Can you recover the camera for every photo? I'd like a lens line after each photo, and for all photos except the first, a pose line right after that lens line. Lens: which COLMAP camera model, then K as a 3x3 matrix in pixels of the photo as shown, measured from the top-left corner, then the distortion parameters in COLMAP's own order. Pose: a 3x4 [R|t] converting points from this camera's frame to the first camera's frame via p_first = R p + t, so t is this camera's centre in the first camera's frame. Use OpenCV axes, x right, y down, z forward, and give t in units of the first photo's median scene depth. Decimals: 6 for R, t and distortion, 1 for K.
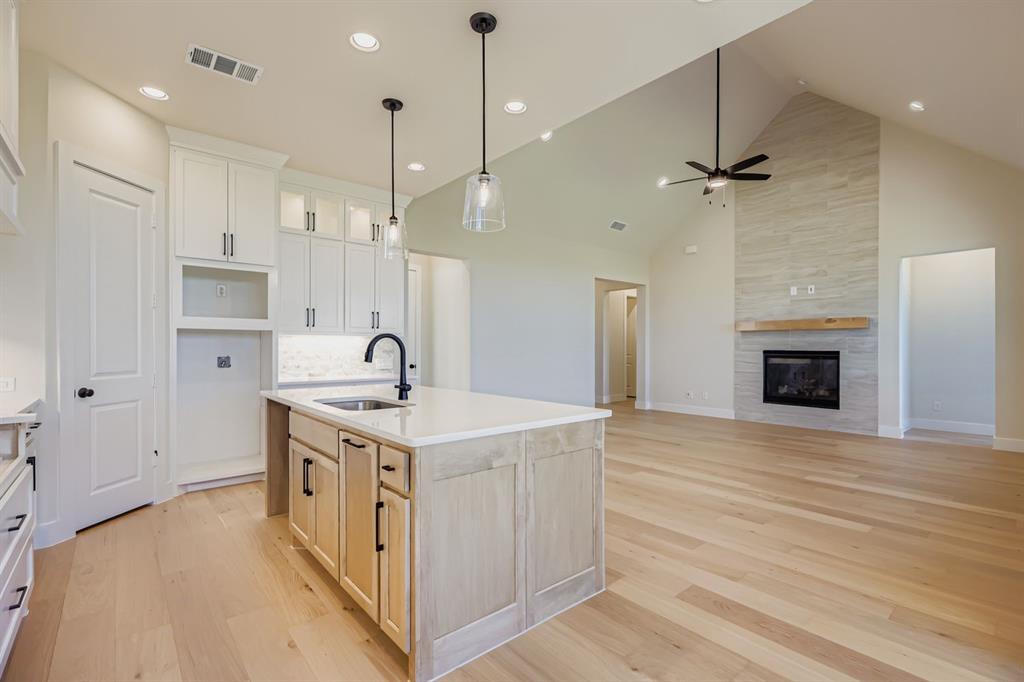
lens RADIAL K [[465.1, 0, 521.4], [0, 465.1, 347.5], [0, 0, 1]] dist [0.001286, -0.000320]
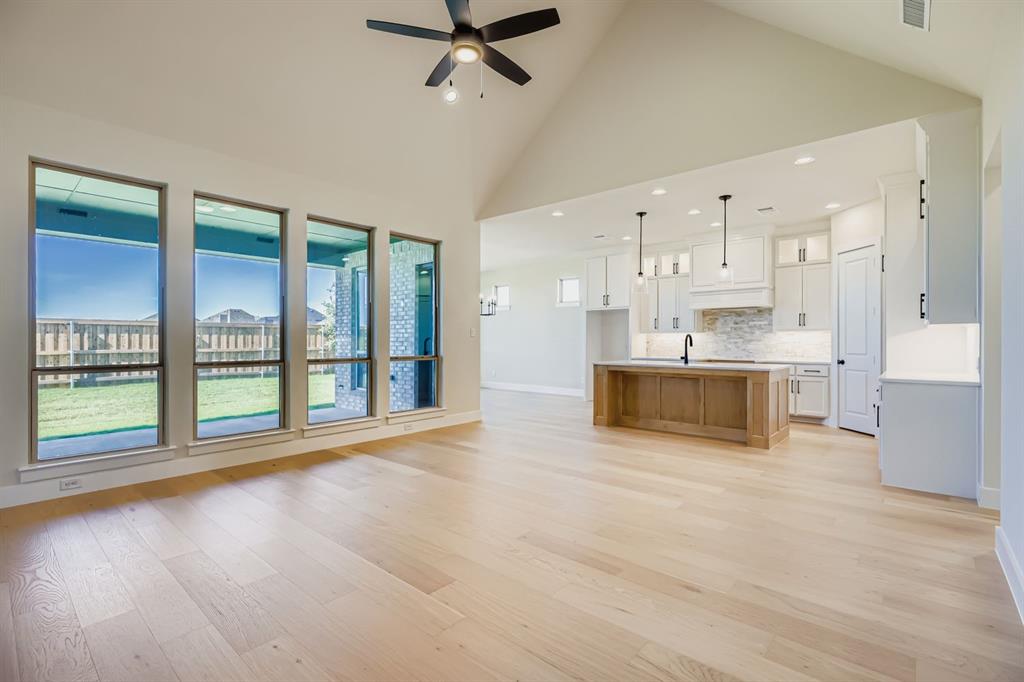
lens RADIAL K [[465.1, 0, 508.3], [0, 465.1, 341.7], [0, 0, 1]] dist [0.001286, -0.000320]
pose [[-0.990960, 0.000183, -0.134161, 0.366951], [-0.000433, 0.999990, 0.004561, -0.001404], [0.134161, 0.004578, -0.990949, 1.278143]]
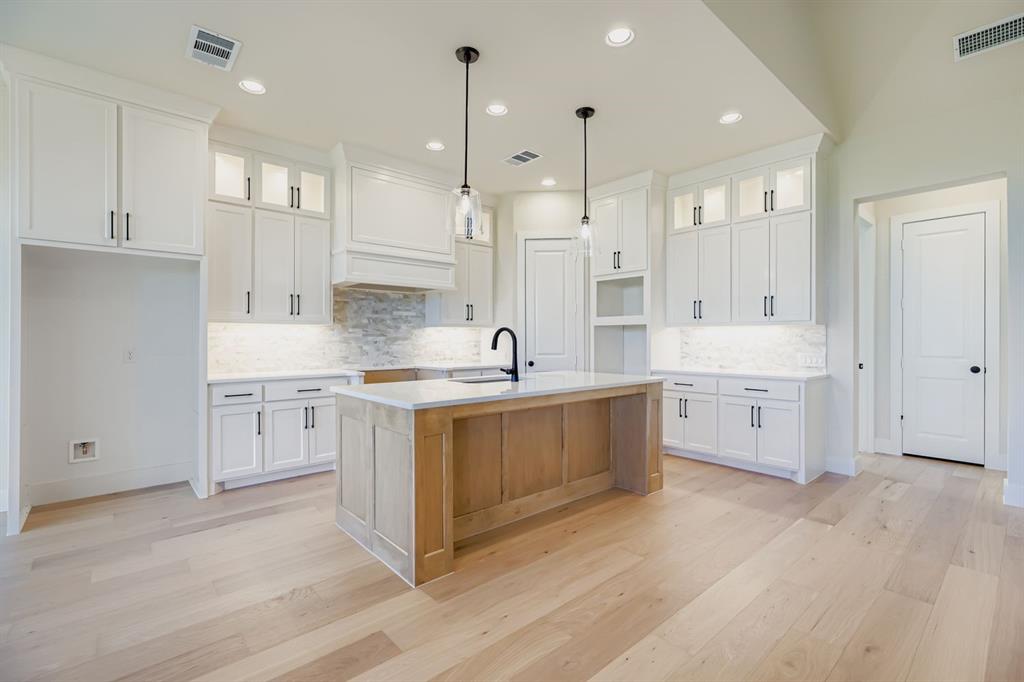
lens RADIAL K [[465.1, 0, 520.9], [0, 465.1, 337.0], [0, 0, 1]] dist [0.001286, -0.000320]
pose [[0.017775, -0.005220, -0.999828, 0.394941], [-0.001507, 0.999985, -0.005248, 0.001216], [0.999841, 0.001600, 0.017767, 0.412095]]
